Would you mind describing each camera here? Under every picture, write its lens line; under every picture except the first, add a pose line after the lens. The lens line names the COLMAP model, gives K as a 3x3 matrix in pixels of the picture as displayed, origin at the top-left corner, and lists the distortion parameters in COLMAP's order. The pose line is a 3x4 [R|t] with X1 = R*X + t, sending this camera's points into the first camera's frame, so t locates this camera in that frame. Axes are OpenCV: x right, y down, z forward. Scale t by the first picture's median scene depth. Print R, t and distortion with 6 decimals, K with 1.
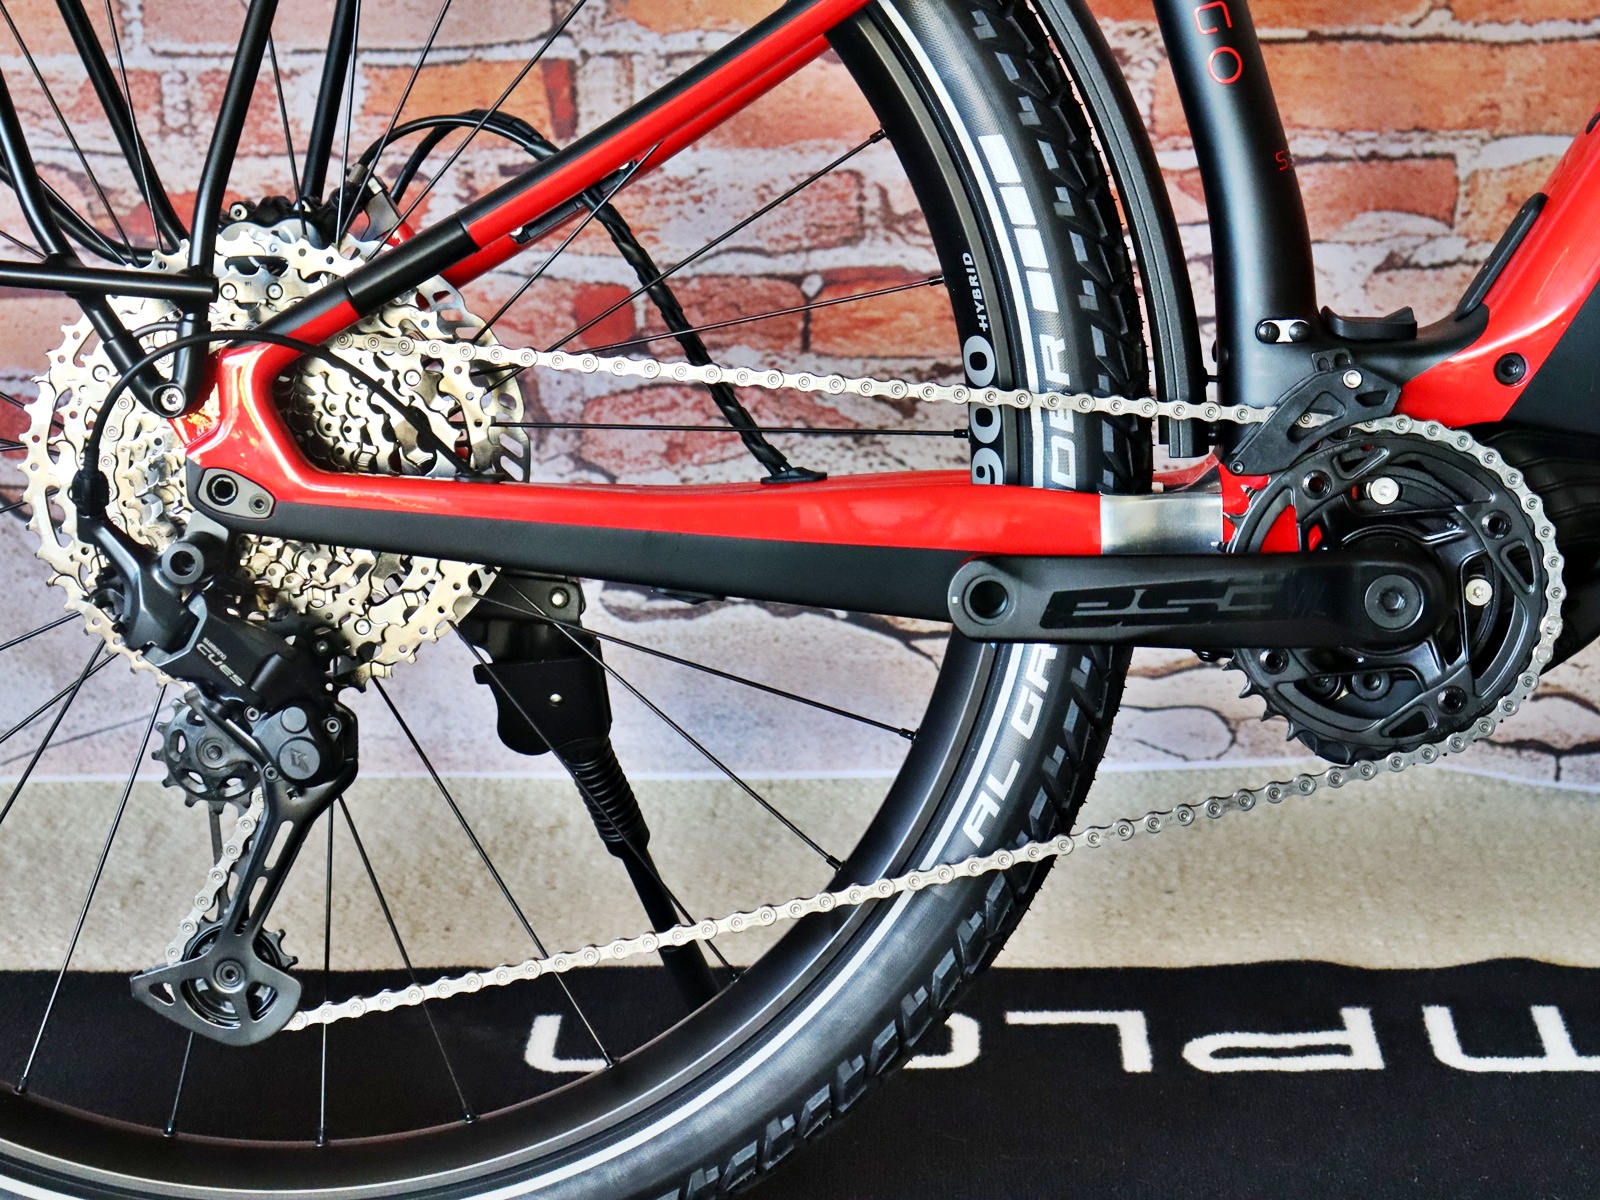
lens RADIAL K [[3282.6, 0, 855.2], [0, 3282.6, 570.4], [0, 0, 1]] dist [0.090558, 0.341334]
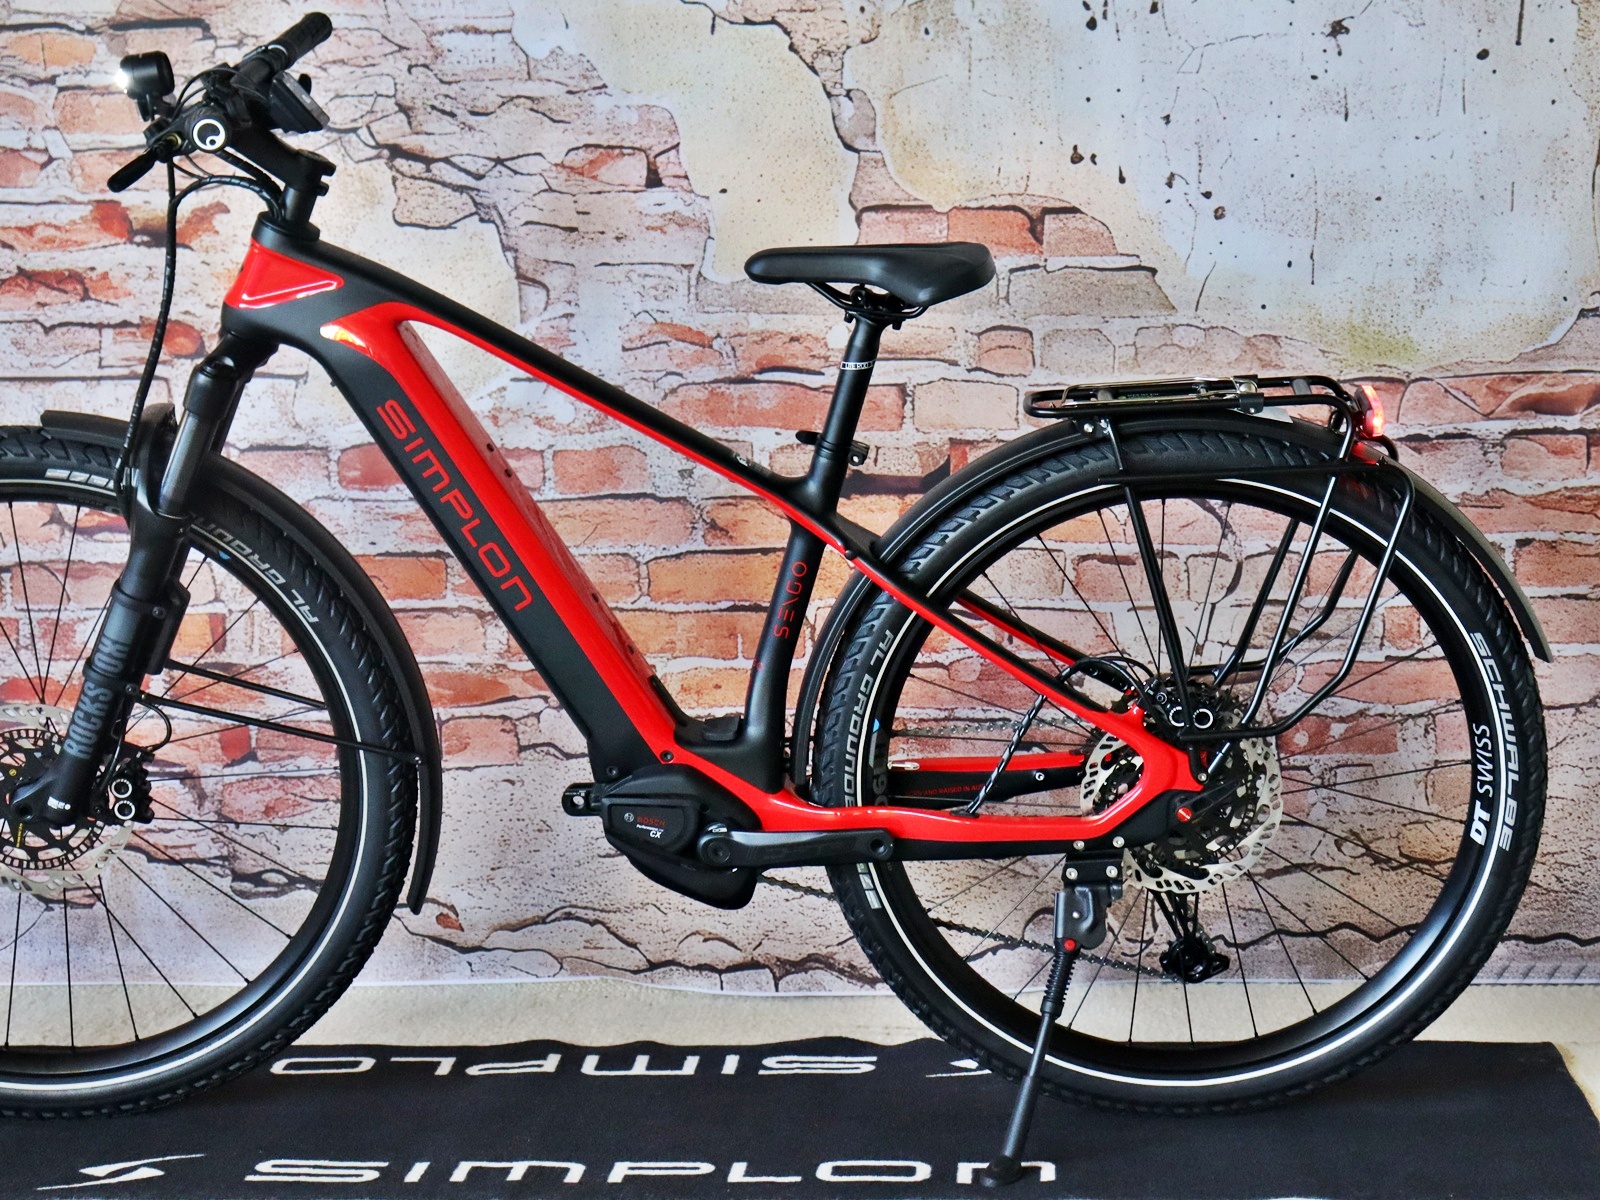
lens RADIAL K [[3574.8, 0, 955.8], [0, 3574.8, 516.5], [0, 0, 1]] dist [0.099775, 0.697478]
pose [[0.999783, 0.014372, 0.015074, 0.419438], [-0.011112, 0.980228, -0.197561, 0.278062], [-0.017615, 0.197350, 0.980175, -1.515532]]
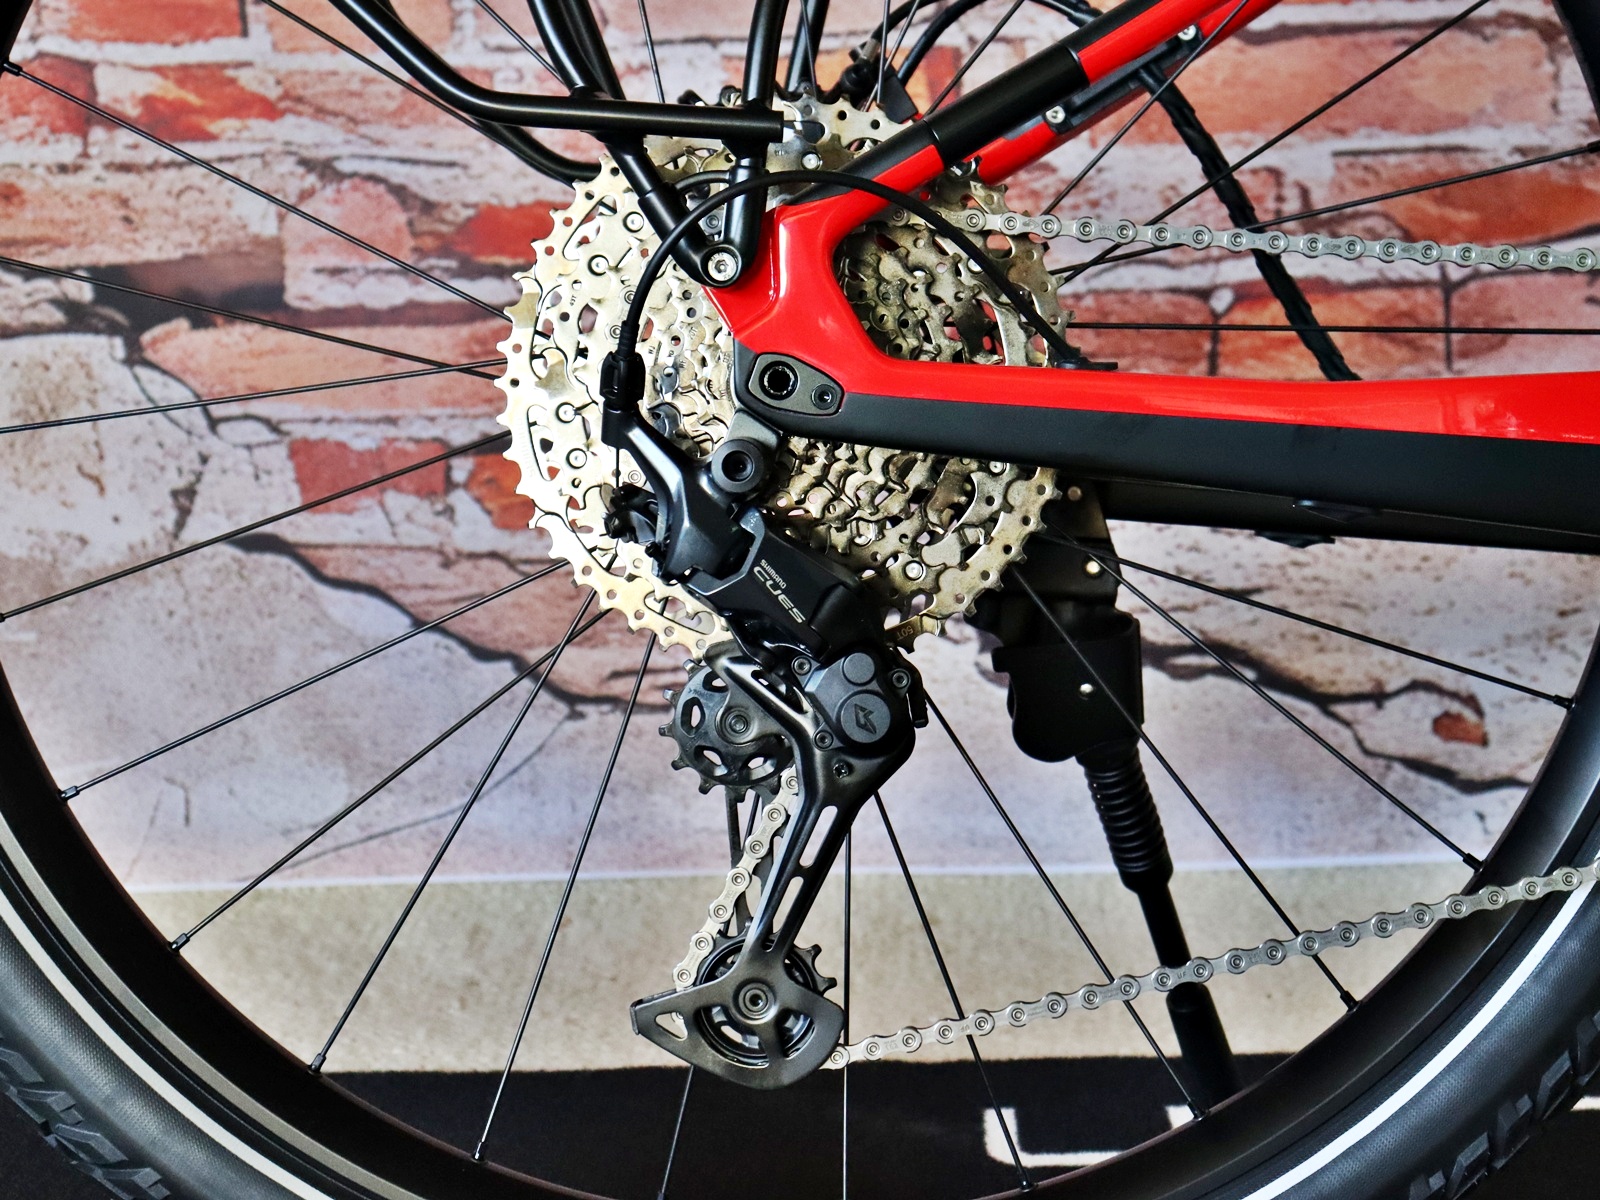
lens RADIAL K [[3190.4, 0, 894.7], [0, 3190.4, 608.3], [0, 0, 1]] dist [0.104562, 0.177575]
pose [[0.999686, -0.012536, 0.021697, -0.155282], [0.014198, 0.996832, -0.078252, 0.080244], [-0.020647, 0.078536, 0.996697, 0.187519]]
